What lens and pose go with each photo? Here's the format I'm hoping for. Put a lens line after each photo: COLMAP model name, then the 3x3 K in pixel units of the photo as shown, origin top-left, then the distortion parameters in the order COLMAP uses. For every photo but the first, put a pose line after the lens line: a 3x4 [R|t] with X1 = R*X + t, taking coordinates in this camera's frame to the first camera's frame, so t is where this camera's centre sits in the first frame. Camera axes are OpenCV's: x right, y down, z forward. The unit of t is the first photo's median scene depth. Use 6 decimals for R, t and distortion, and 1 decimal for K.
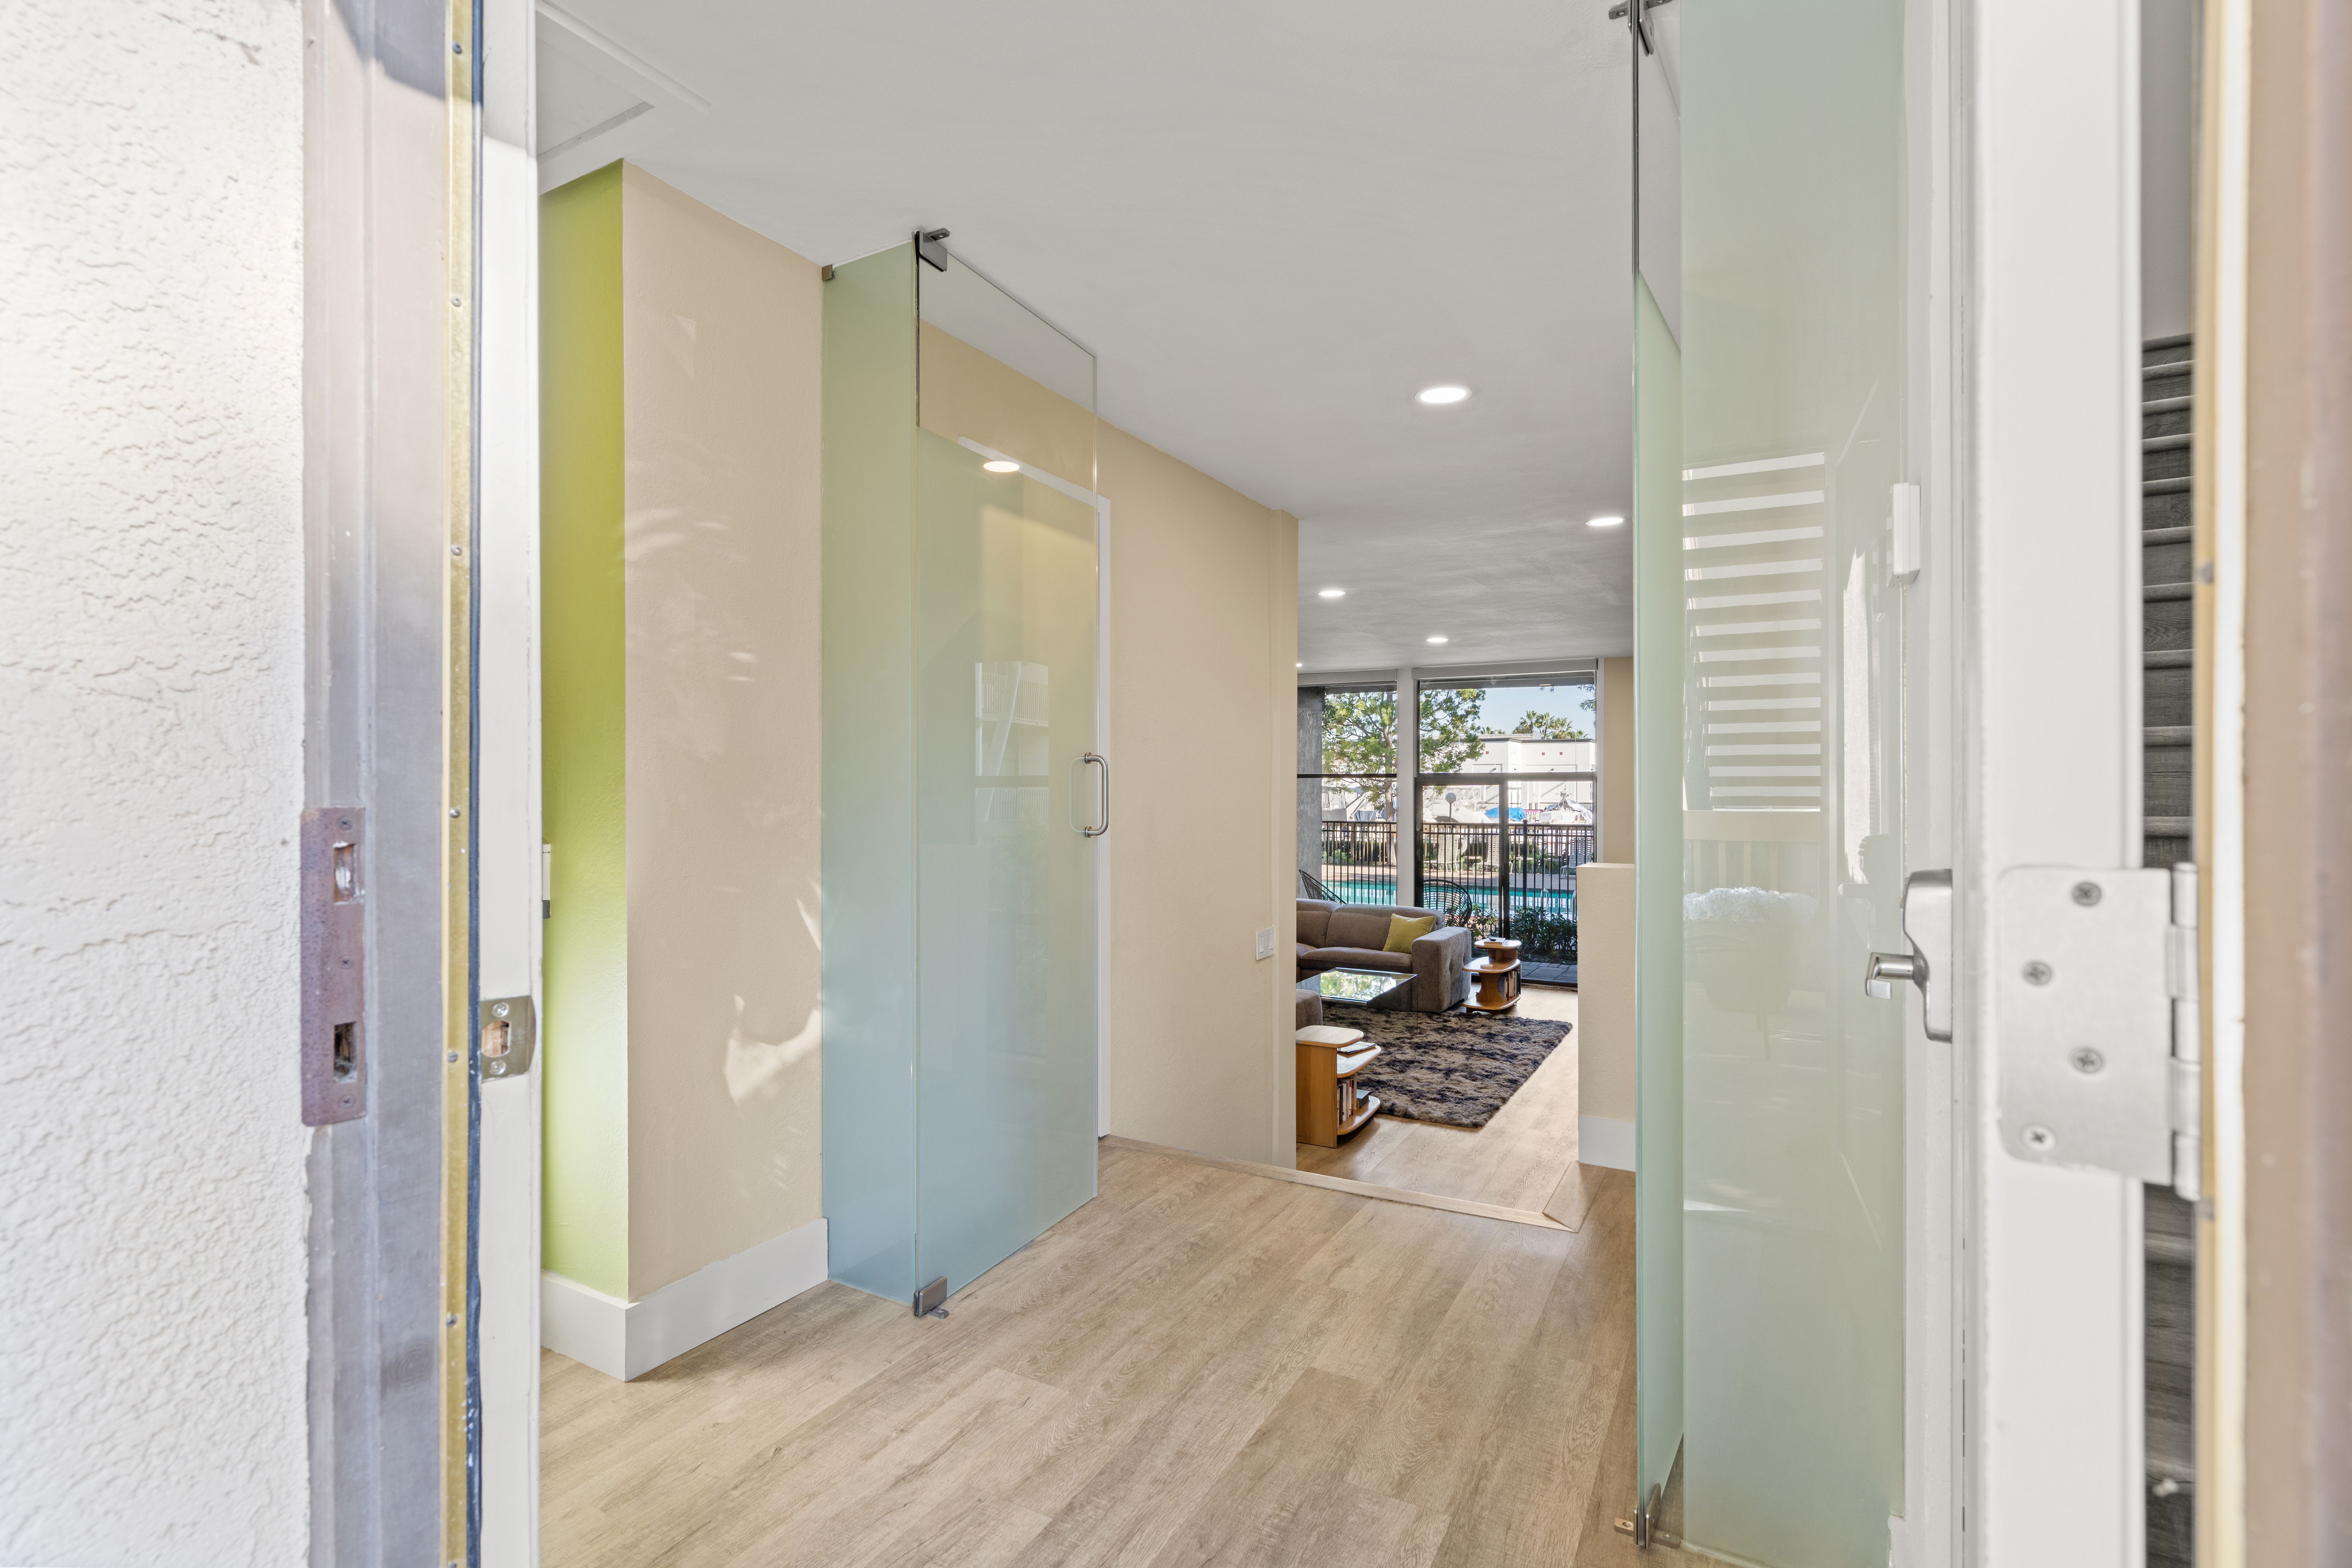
lens RADIAL K [[1075.4, 0, 1168.6], [0, 1075.4, 790.2], [0, 0, 1]] dist [-0.003208, 0.000354]
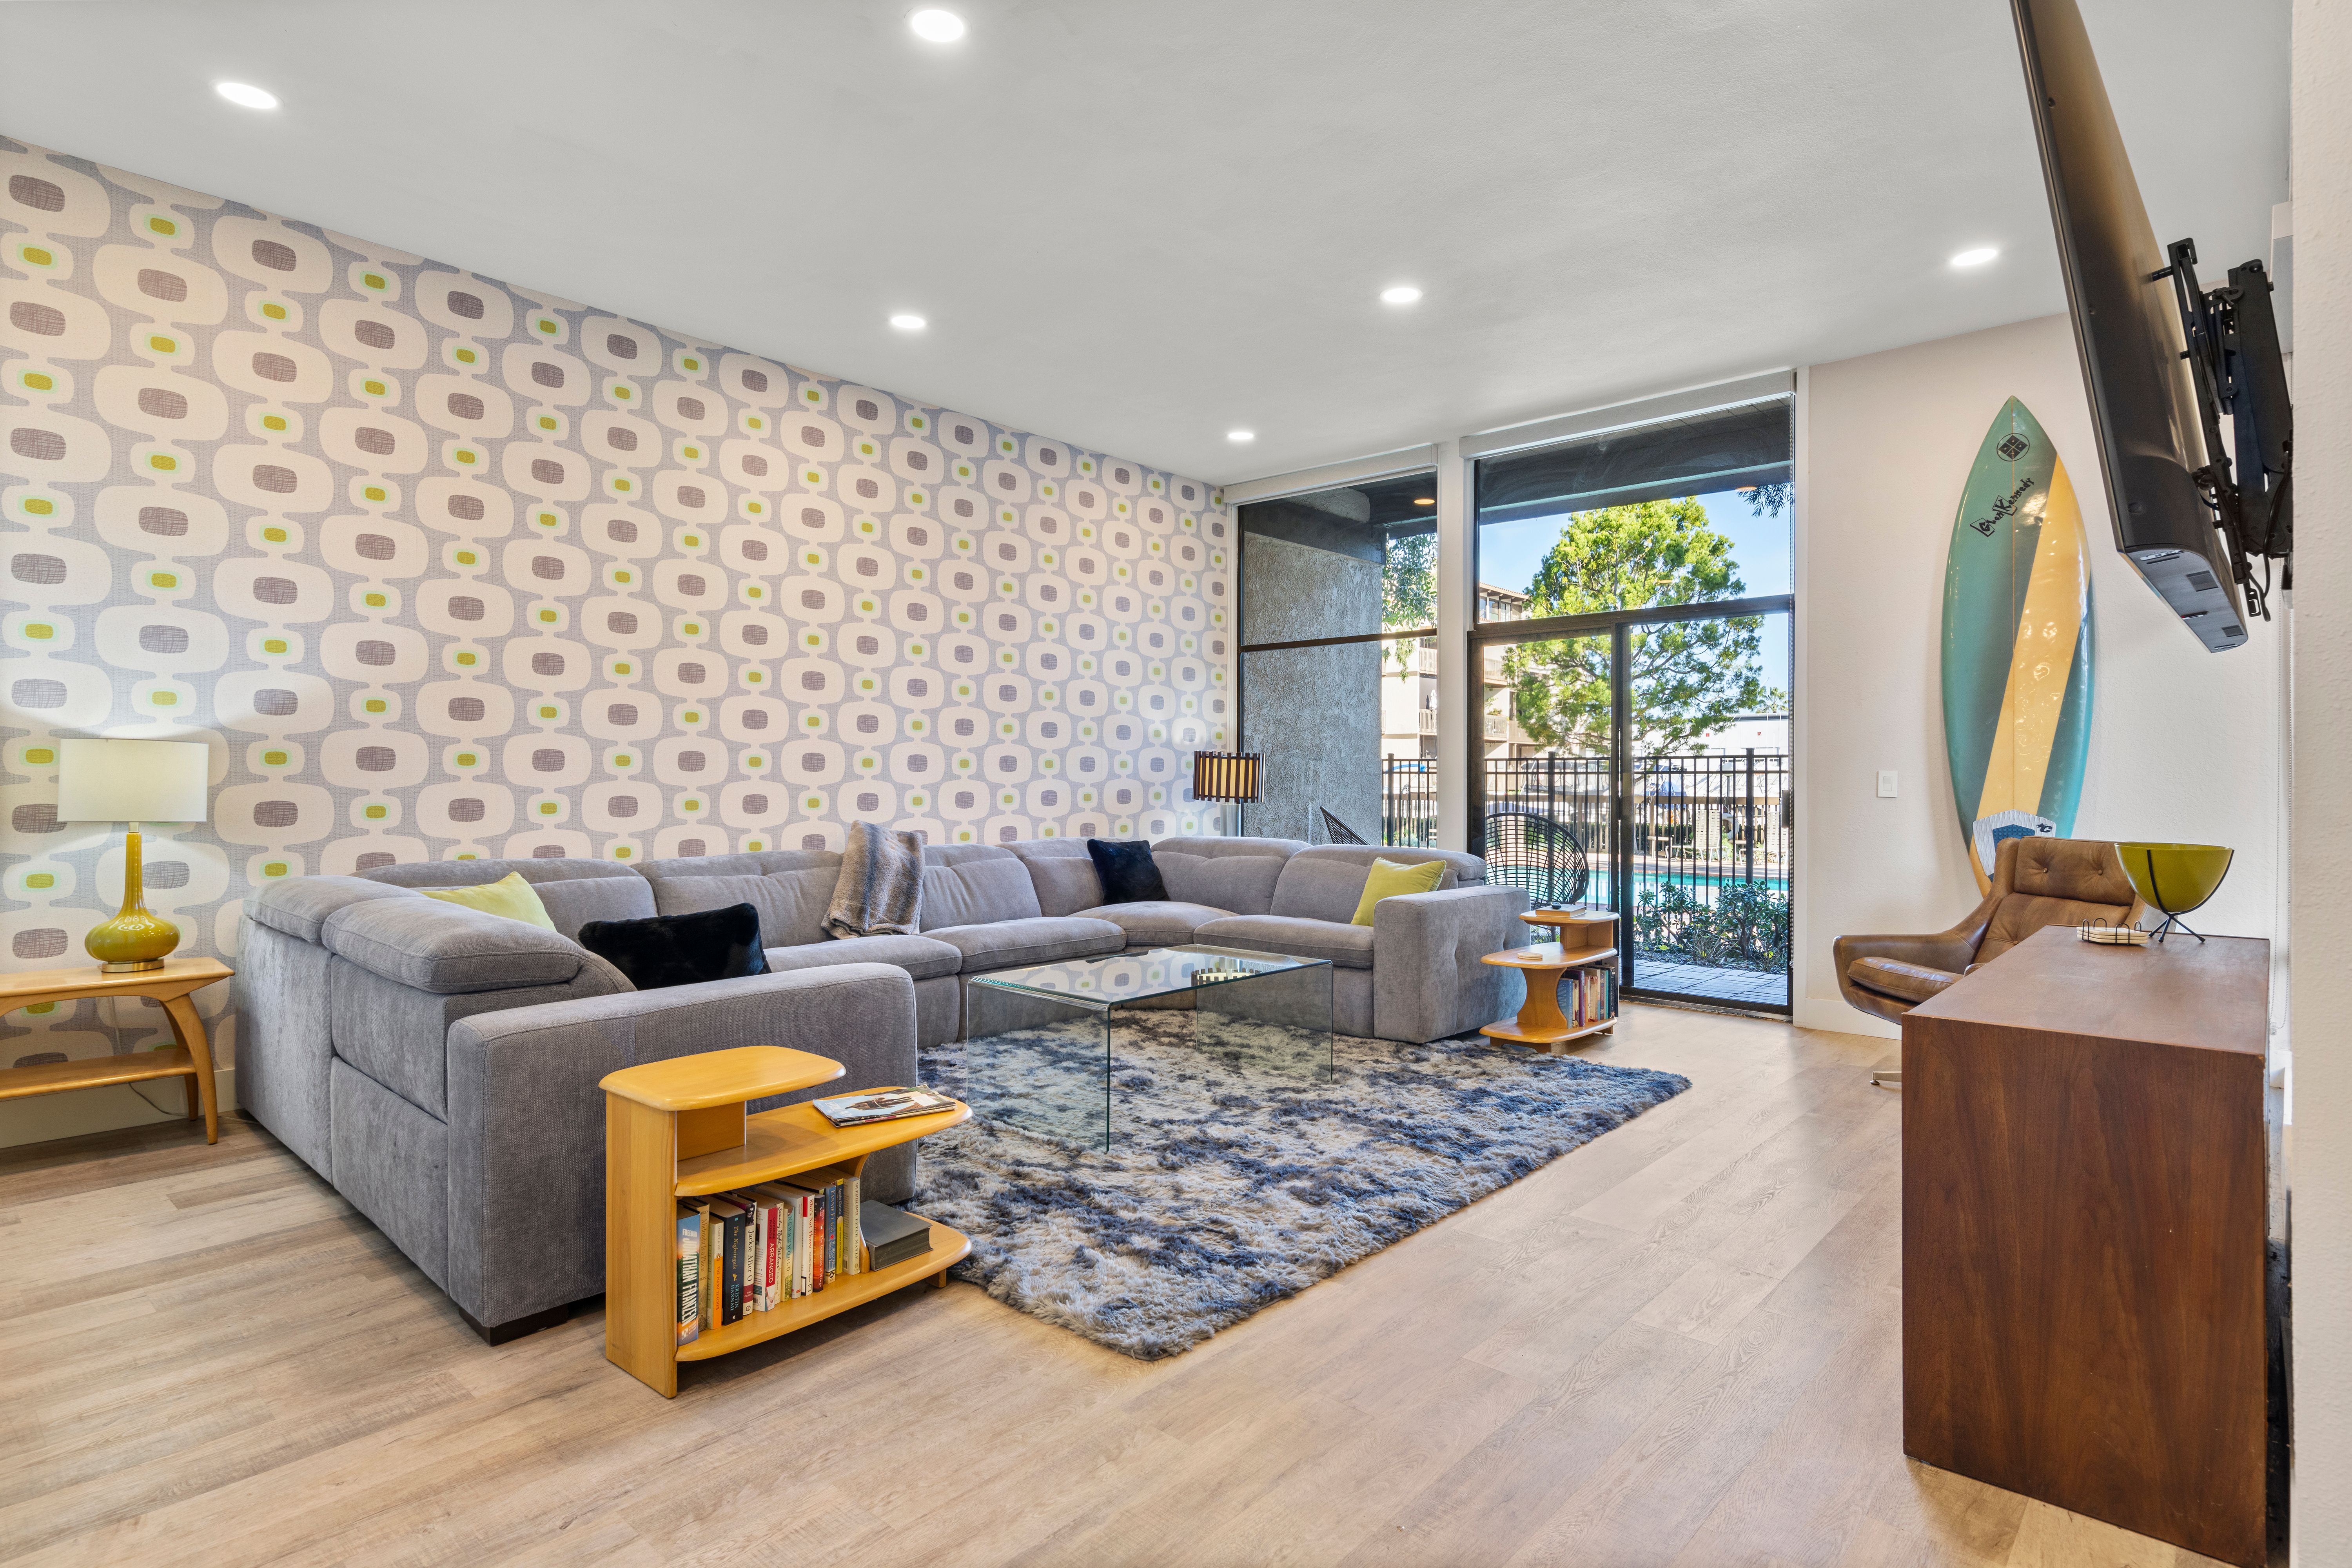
lens RADIAL K [[1168.2, 0, 1142.9], [0, 1168.2, 777.0], [0, 0, 1]] dist [-0.000980, -0.000254]
pose [[0.970240, -0.003475, -0.242121, 0.321434], [0.001293, 0.999957, -0.009174, 0.107199], [0.242142, 0.008588, 0.970203, 0.534239]]
